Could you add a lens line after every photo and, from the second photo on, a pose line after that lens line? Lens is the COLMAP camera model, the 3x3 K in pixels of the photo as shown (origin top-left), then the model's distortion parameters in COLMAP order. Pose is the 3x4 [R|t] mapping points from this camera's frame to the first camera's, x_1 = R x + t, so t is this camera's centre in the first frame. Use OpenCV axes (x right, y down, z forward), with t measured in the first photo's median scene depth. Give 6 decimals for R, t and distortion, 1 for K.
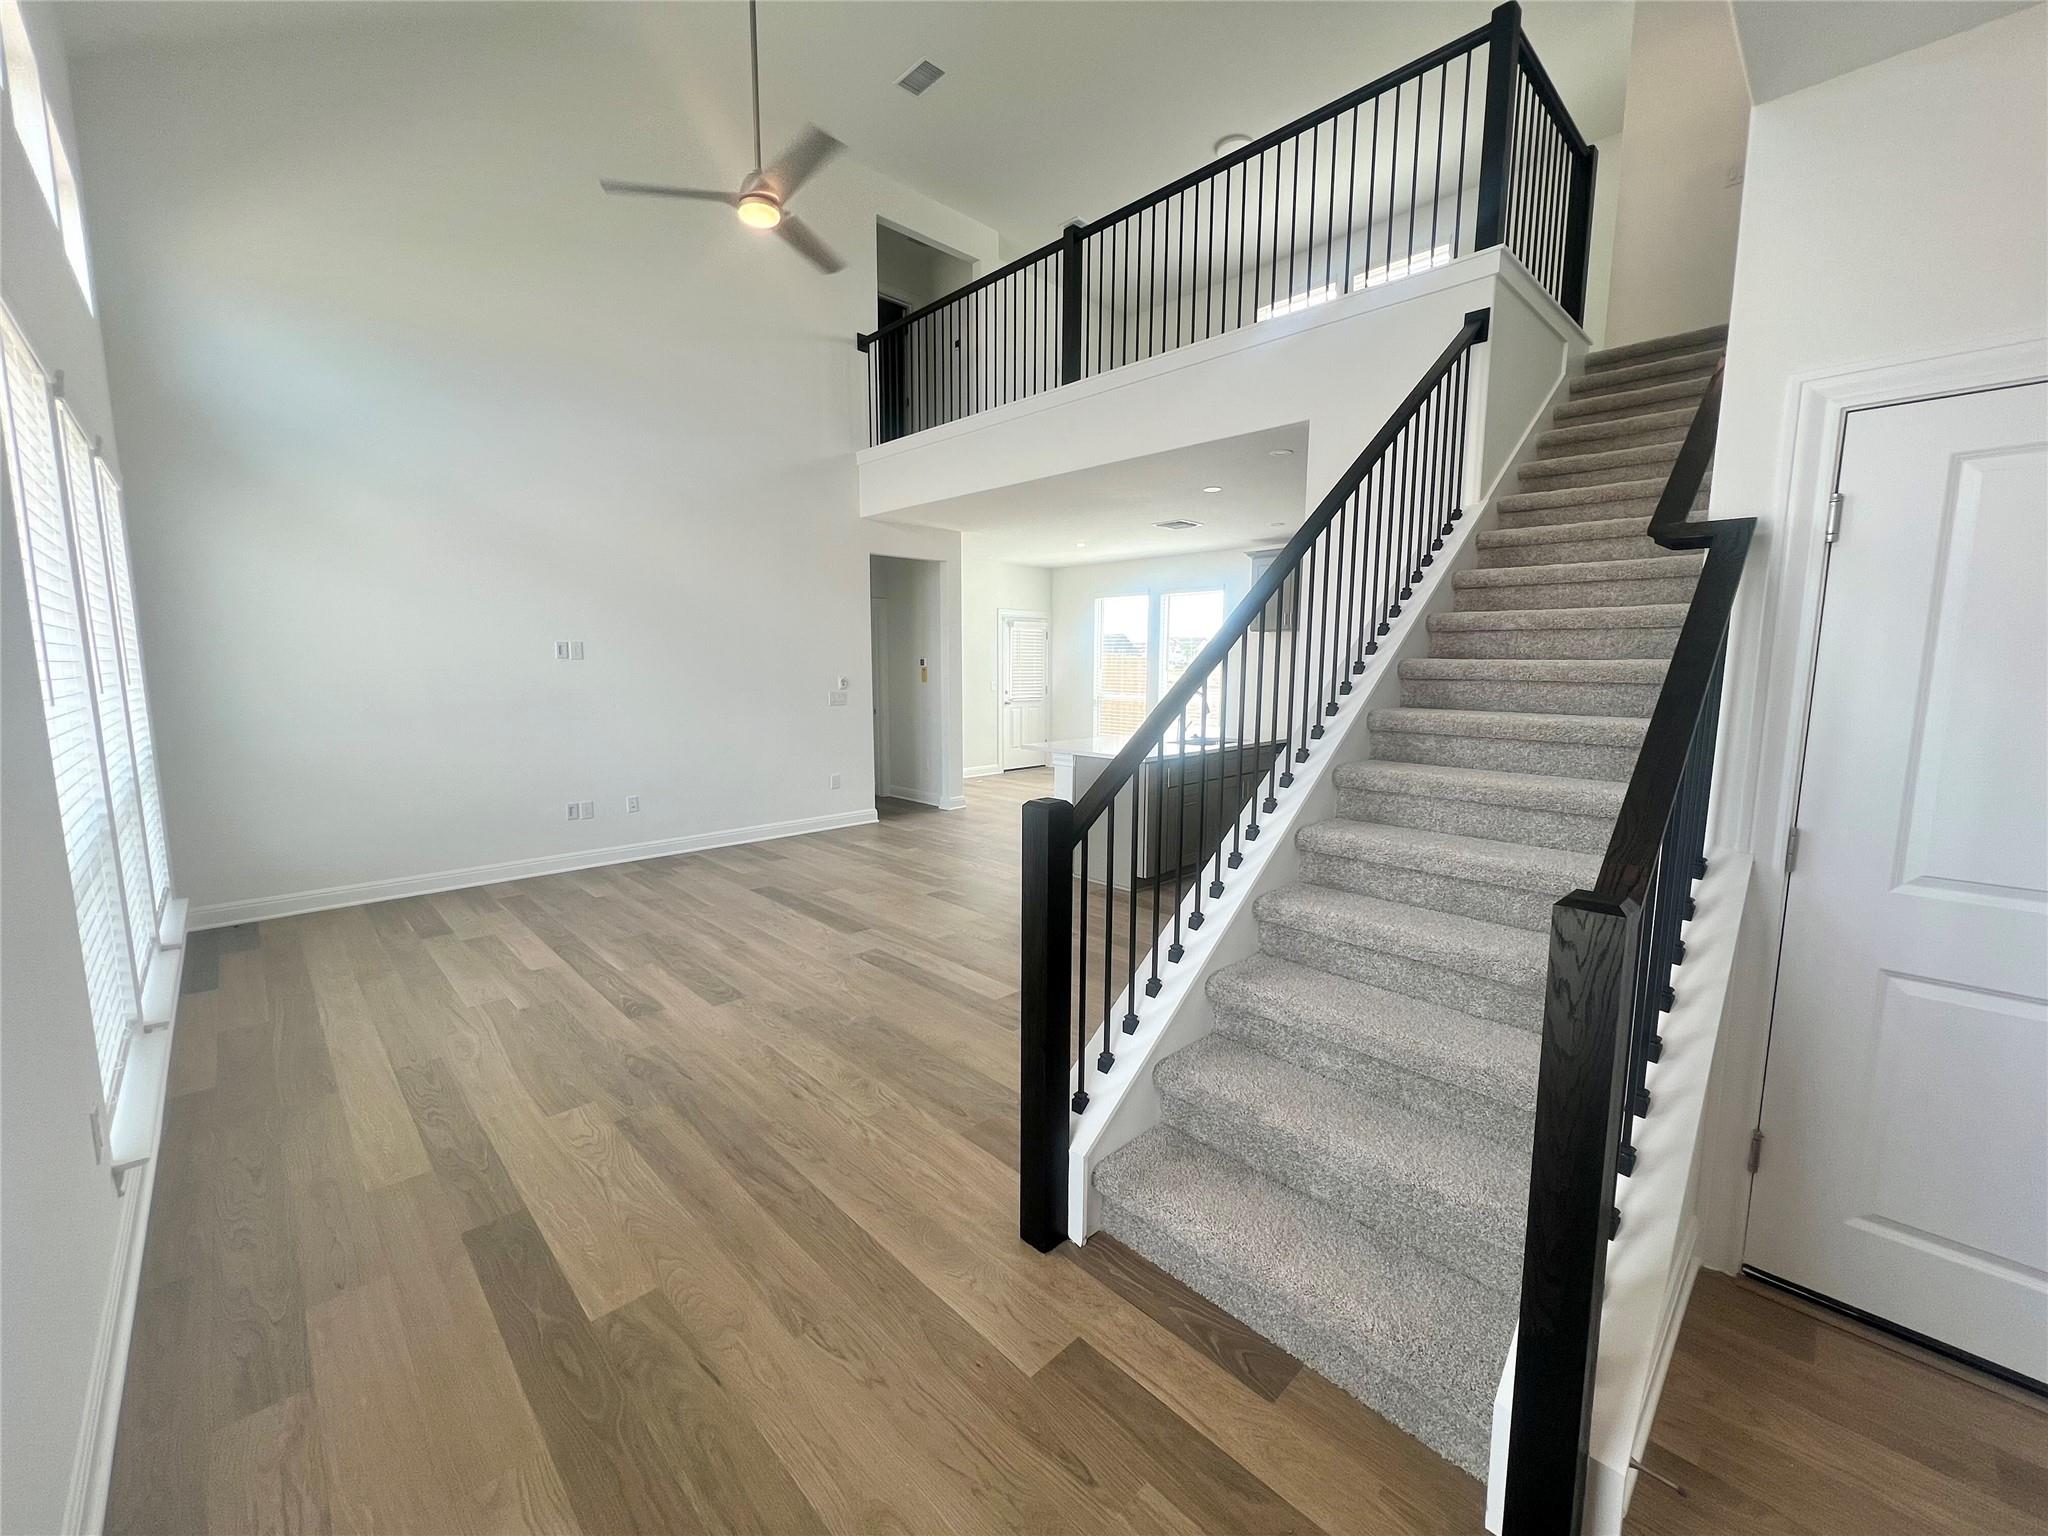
lens RADIAL K [[817.3, 0, 1019.8], [0, 817.3, 762.6], [0, 0, 1]] dist [0.001930, 0.000001]
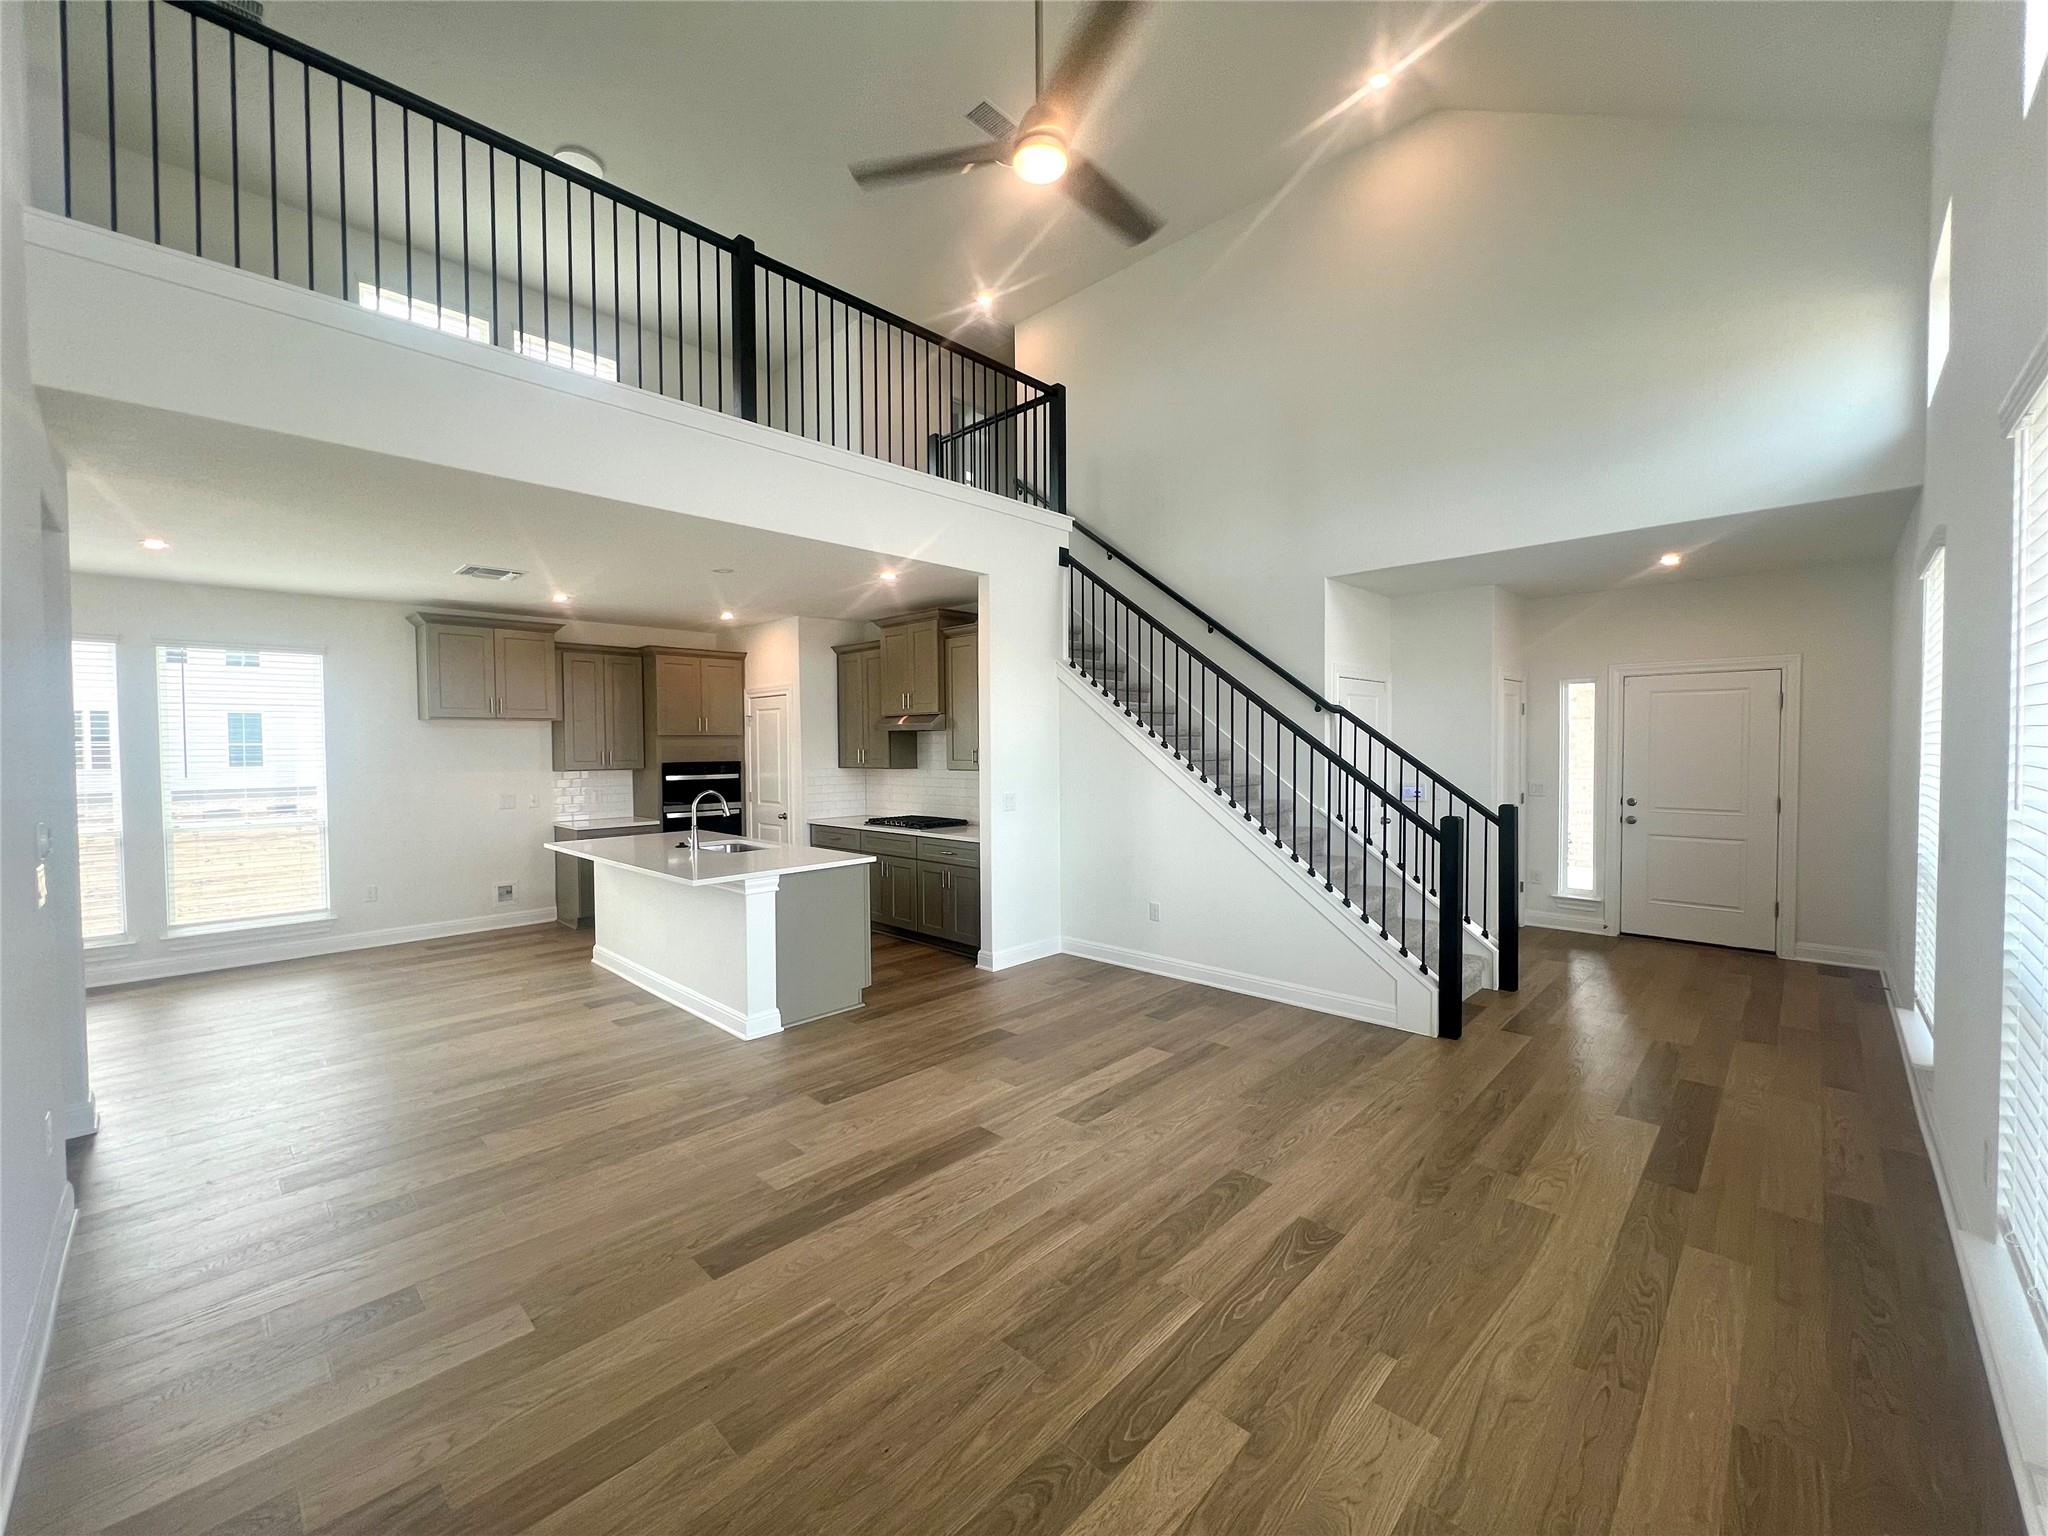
lens RADIAL K [[817.3, 0, 1020.5], [0, 817.3, 766.2], [0, 0, 1]] dist [0.001930, 0.000001]
pose [[-0.034361, -0.026392, 0.999061, -1.040232], [0.131754, 0.990807, 0.030706, -0.153205], [-0.990687, 0.132686, -0.030567, 1.085077]]
